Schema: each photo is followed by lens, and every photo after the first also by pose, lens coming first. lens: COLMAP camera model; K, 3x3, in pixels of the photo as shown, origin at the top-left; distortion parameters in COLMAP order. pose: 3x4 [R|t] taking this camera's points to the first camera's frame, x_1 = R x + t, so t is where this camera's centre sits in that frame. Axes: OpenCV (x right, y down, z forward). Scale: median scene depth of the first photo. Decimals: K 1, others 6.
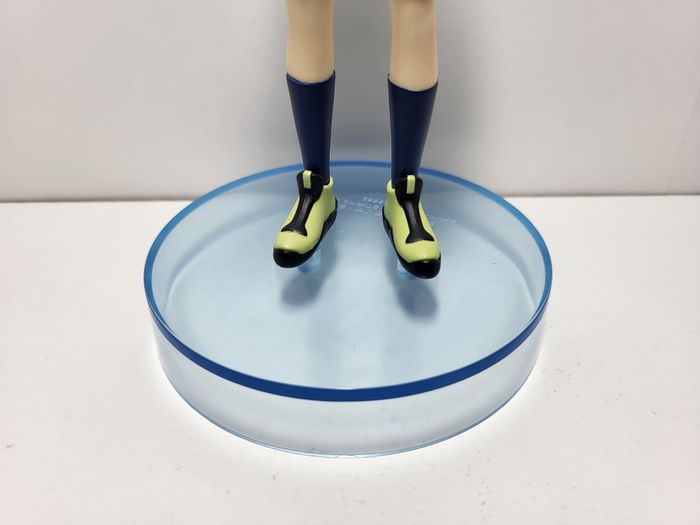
lens RADIAL K [[575.6, 0, 350.0], [0, 575.6, 262.5], [0, 0, 1]] dist [-0.004147, -0.000220]
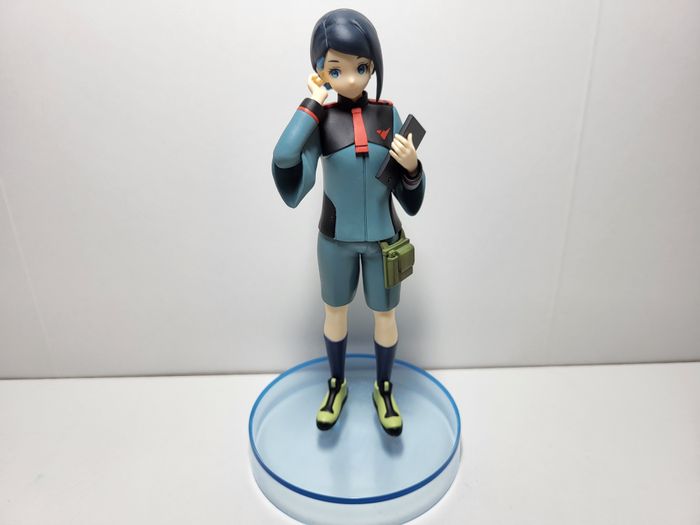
lens RADIAL K [[594.7, 0, 350.0], [0, 594.7, 262.5], [0, 0, 1]] dist [0.014780, 0.004412]
pose [[0.999854, -0.010377, 0.013595, -0.040742], [0.012147, 0.990444, -0.137377, -0.268009], [-0.012040, 0.137522, 0.990426, -1.029711]]
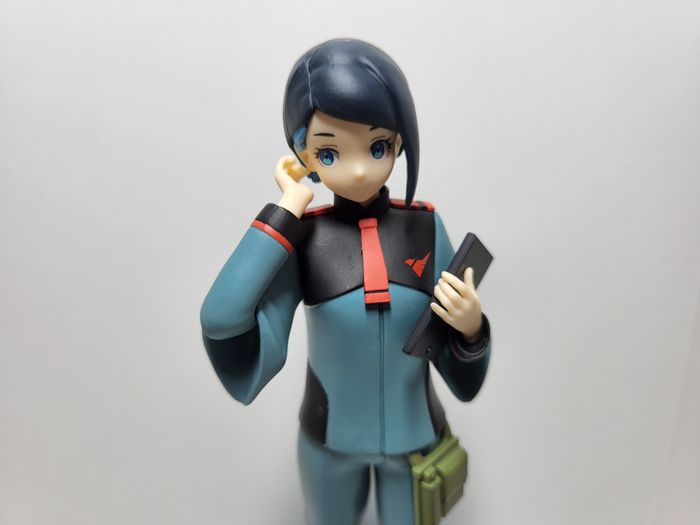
lens RADIAL K [[594.7, 0, 350.0], [0, 594.7, 262.5], [0, 0, 1]] dist [0.014780, 0.004412]
pose [[0.999936, 0.005370, -0.009994, -0.015662], [-0.007507, 0.973651, -0.227921, -0.623092], [0.008507, 0.227981, 0.973628, -0.357189]]
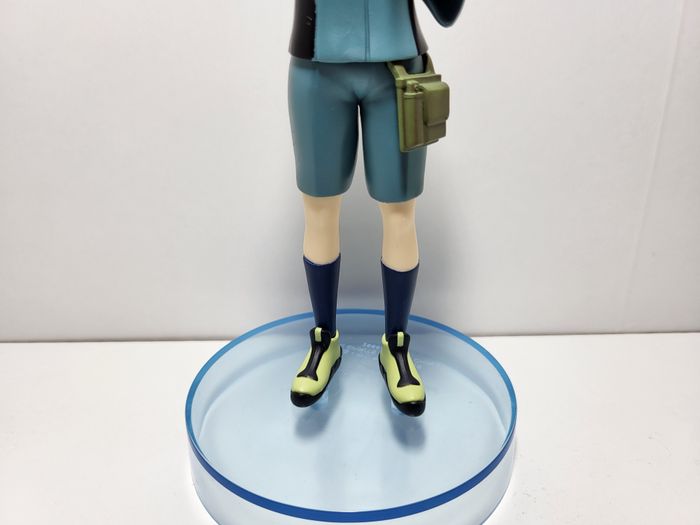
lens RADIAL K [[575.6, 0, 350.0], [0, 575.6, 262.5], [0, 0, 1]] dist [-0.004147, -0.000220]
pose [[0.999991, -0.003313, -0.002728, -0.000904], [0.002753, 0.982844, -0.184420, -0.066488], [0.003292, 0.184411, 0.982844, -0.263830]]
